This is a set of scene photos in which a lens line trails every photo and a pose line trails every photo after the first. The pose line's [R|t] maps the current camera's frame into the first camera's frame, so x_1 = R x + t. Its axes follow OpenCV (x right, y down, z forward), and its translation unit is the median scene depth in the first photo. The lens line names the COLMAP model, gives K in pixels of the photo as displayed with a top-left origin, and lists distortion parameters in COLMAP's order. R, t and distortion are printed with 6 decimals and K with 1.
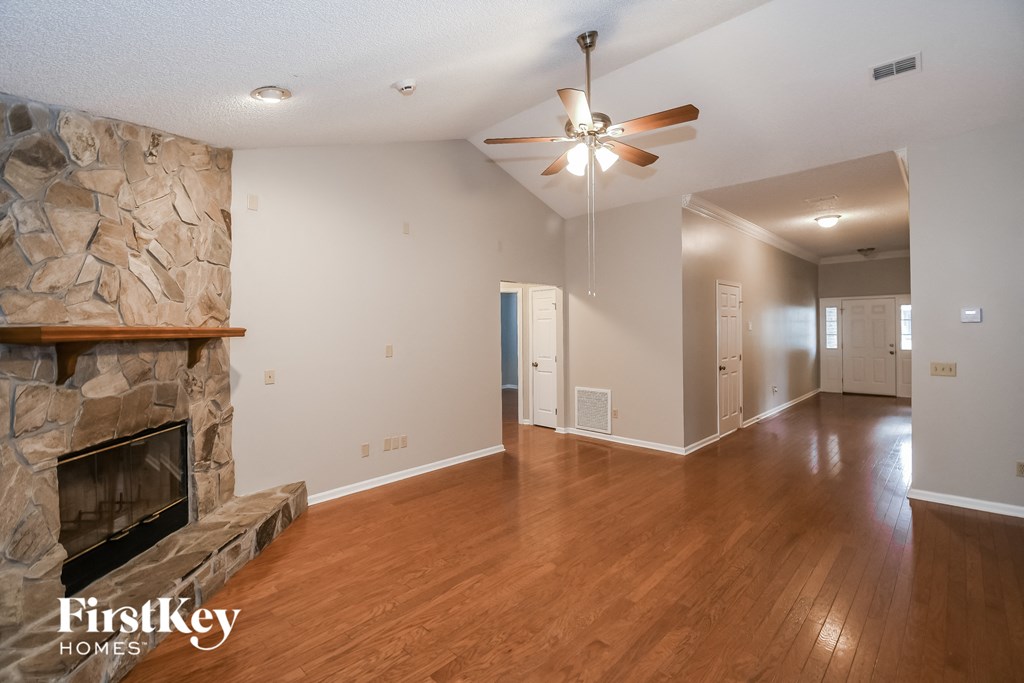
lens RADIAL K [[458.0, 0, 504.7], [0, 458.0, 331.3], [0, 0, 1]] dist [0.002457, -0.001945]
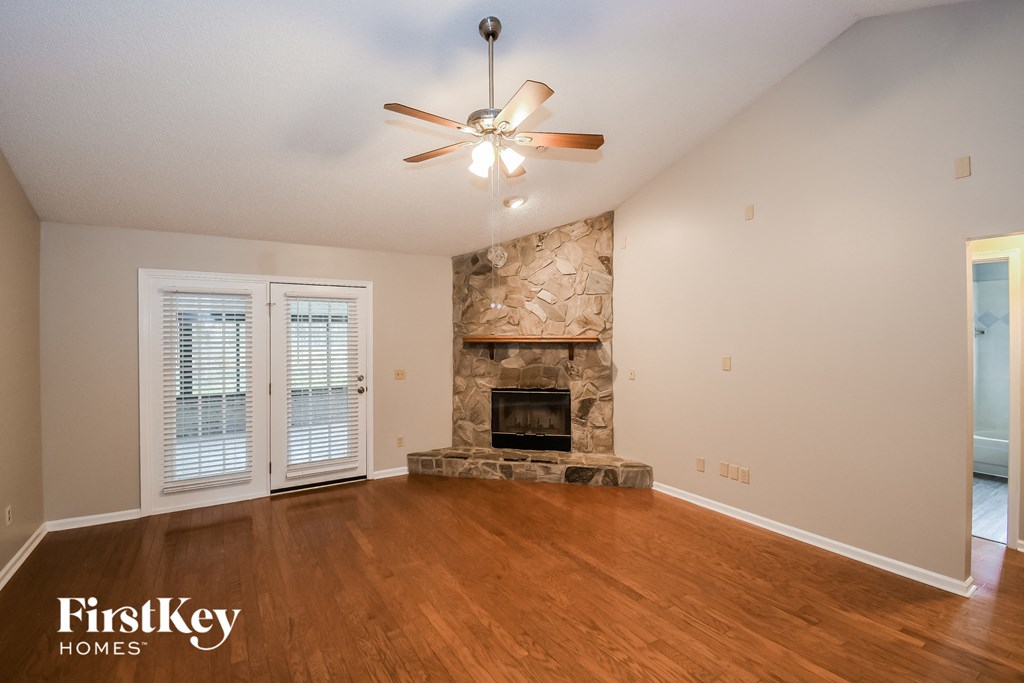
lens RADIAL K [[458.0, 0, 505.0], [0, 458.0, 341.5], [0, 0, 1]] dist [0.002457, -0.001945]
pose [[-0.223955, 0.026661, -0.974235, 1.168481], [0.001964, 0.999636, 0.026904, -0.039678], [0.974598, 0.004112, -0.223926, 1.333078]]
